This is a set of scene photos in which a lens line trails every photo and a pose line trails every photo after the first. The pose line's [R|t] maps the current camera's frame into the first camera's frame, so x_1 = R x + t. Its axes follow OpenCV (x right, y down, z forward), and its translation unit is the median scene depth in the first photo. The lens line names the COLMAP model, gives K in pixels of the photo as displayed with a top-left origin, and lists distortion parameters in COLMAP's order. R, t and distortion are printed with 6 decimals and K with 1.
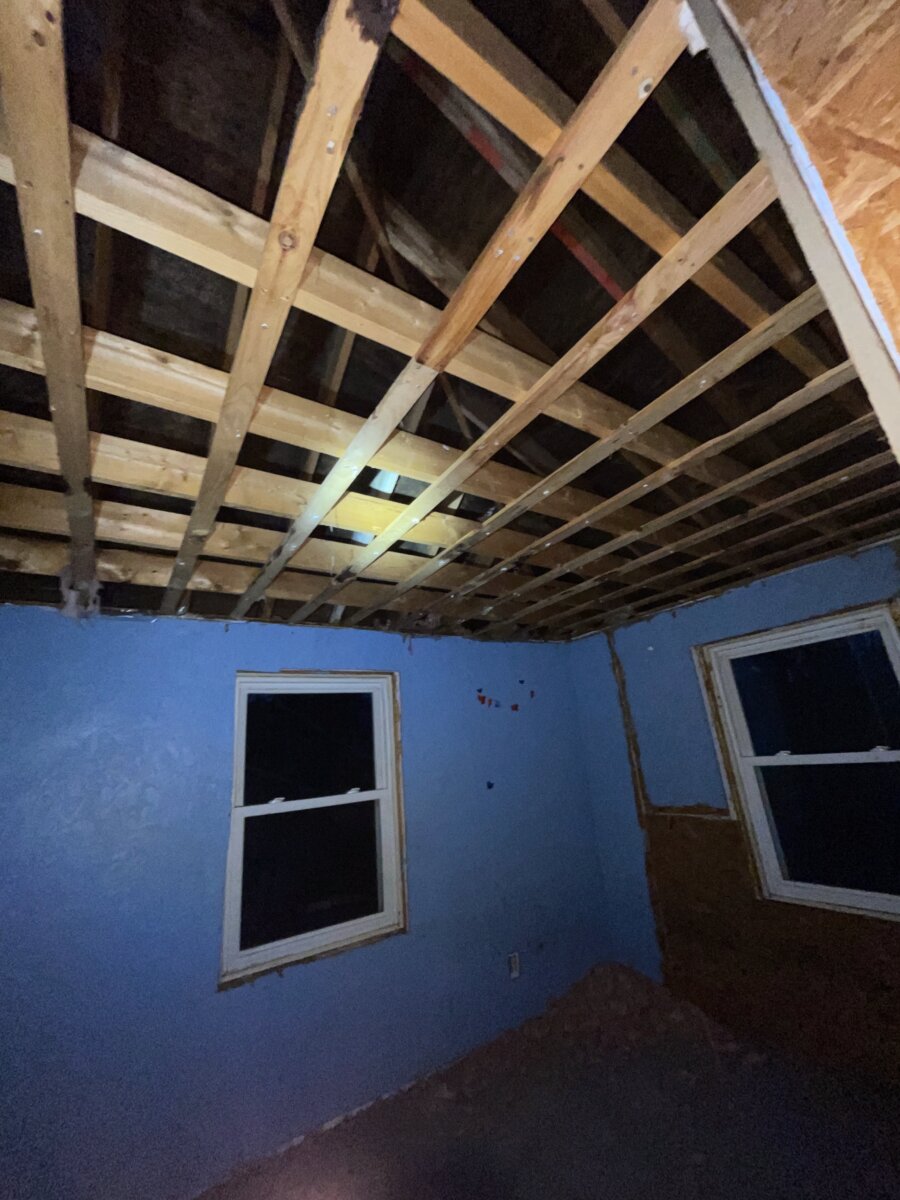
lens RADIAL K [[480.4, 0, 450.2], [0, 480.4, 598.7], [0, 0, 1]] dist [-0.005214, -0.000337]
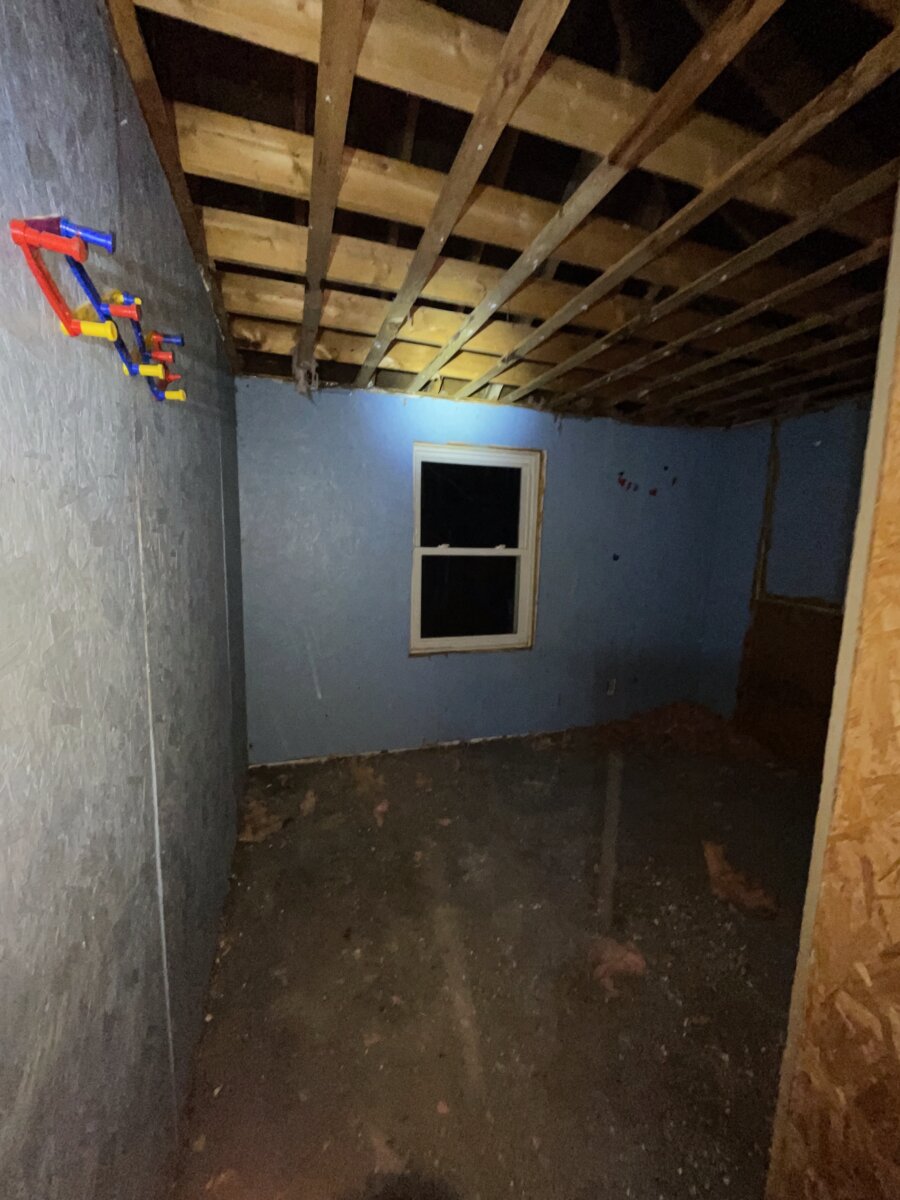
lens RADIAL K [[480.4, 0, 453.9], [0, 480.4, 599.9], [0, 0, 1]] dist [-0.005214, -0.000337]
pose [[0.960884, 0.143556, -0.236840, -0.003875], [-0.022942, 0.893491, 0.448496, -0.036054], [0.275999, -0.425519, 0.861834, -0.183597]]
